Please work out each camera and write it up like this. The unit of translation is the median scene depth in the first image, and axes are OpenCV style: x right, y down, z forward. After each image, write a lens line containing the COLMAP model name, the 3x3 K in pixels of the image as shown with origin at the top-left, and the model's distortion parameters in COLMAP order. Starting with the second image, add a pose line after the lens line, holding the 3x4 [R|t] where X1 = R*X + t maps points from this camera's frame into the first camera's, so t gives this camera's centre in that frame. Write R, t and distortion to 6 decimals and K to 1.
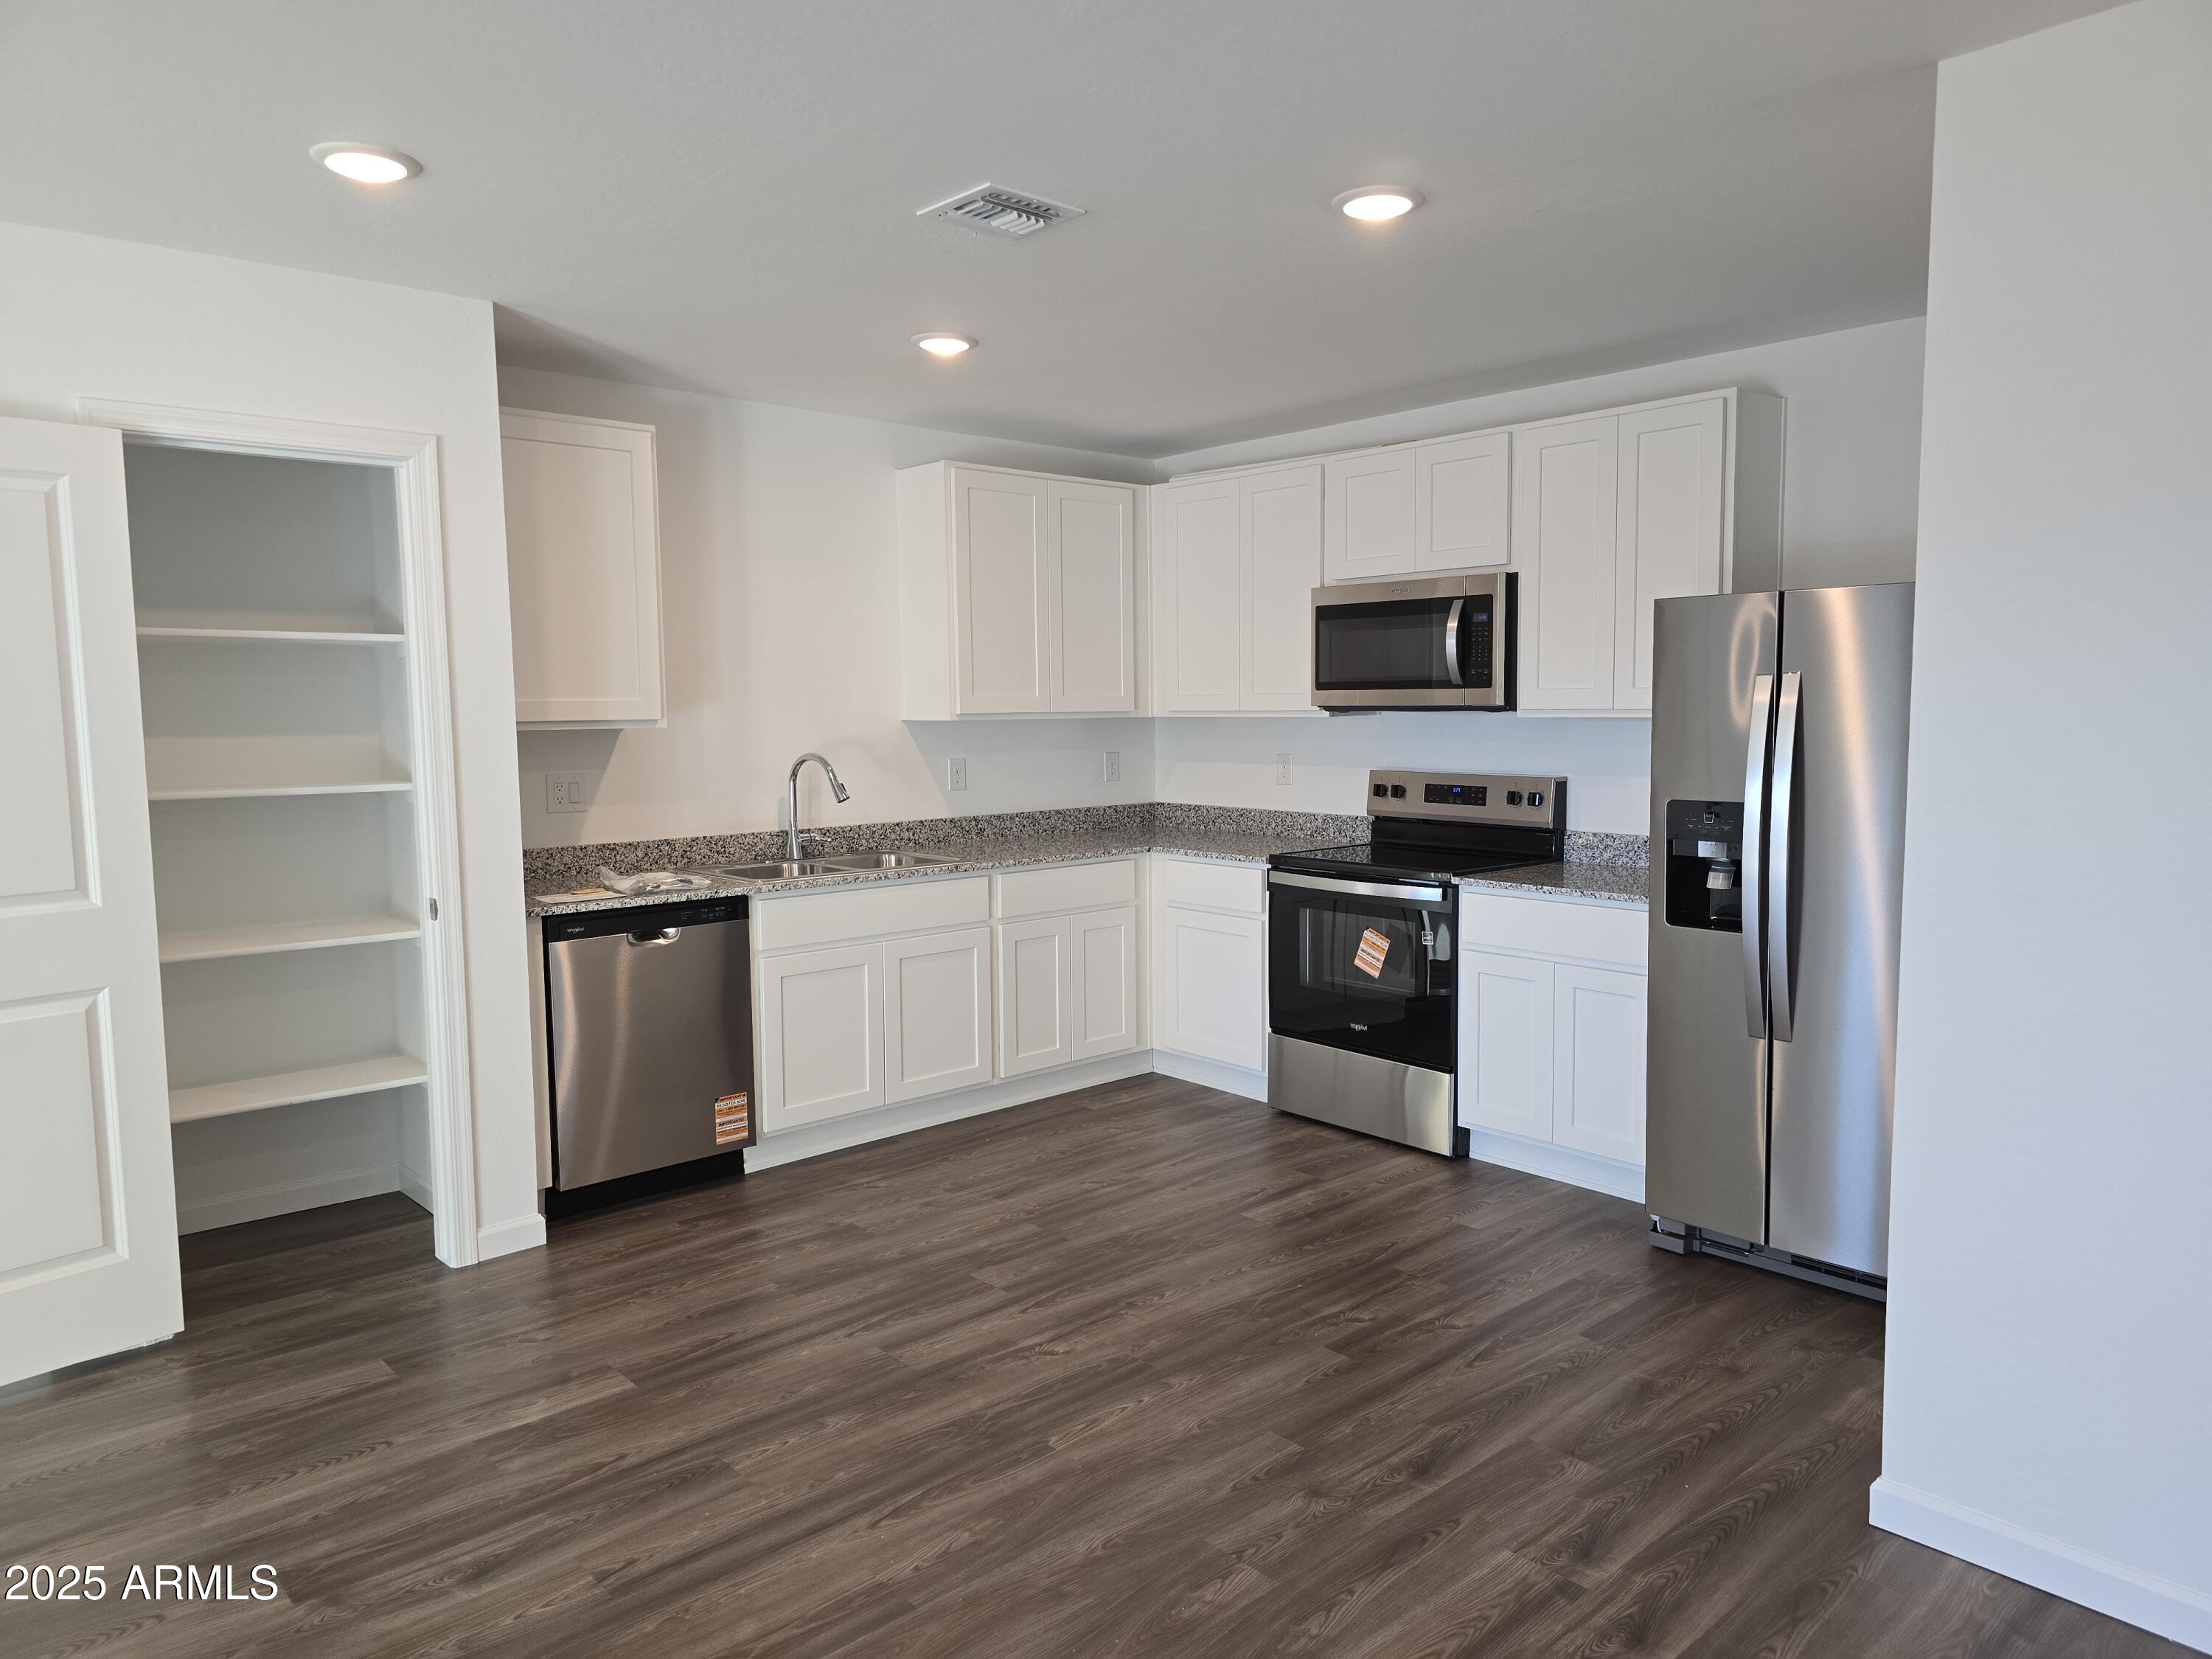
lens RADIAL K [[1481.5, 0, 1103.5], [0, 1481.5, 833.2], [0, 0, 1]] dist [0.027143, -0.006809]
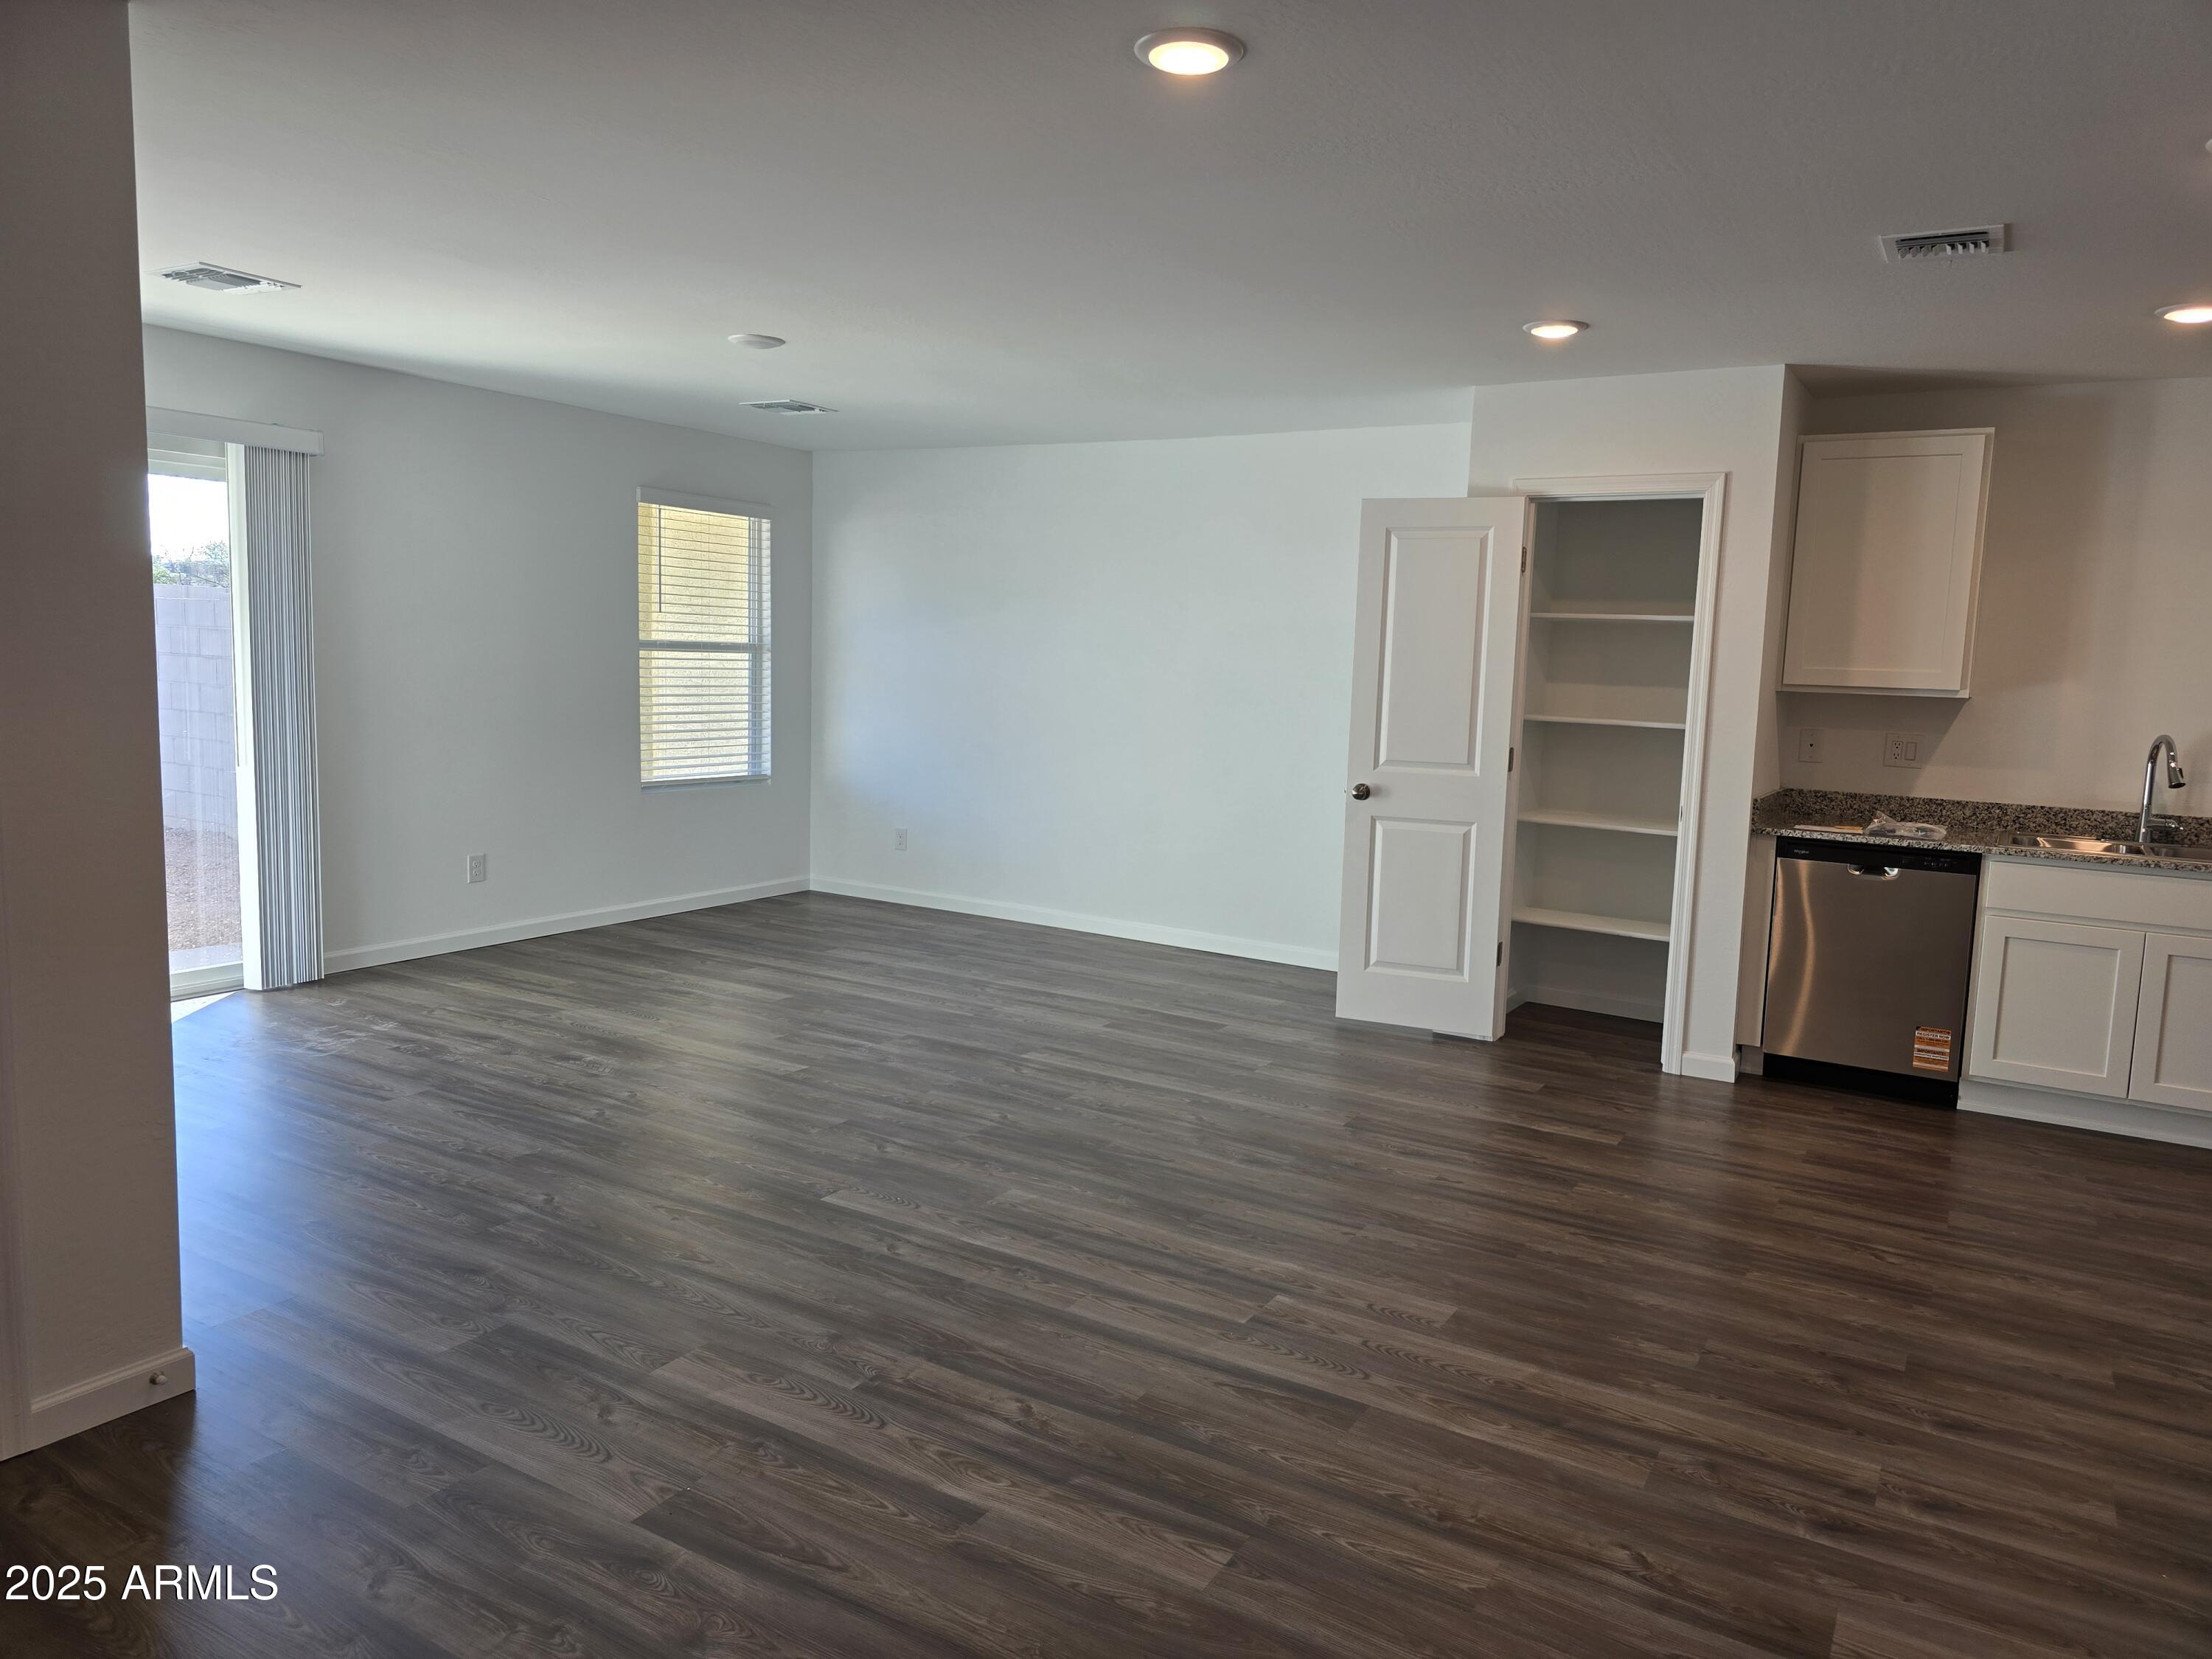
lens RADIAL K [[1481.5, 0, 1106.9], [0, 1481.5, 826.4], [0, 0, 1]] dist [0.027143, -0.006809]
pose [[0.287806, 0.132634, -0.948460, 0.726458], [-0.124352, 0.987155, 0.100311, -0.010088], [0.949581, 0.089073, 0.300602, 0.070487]]
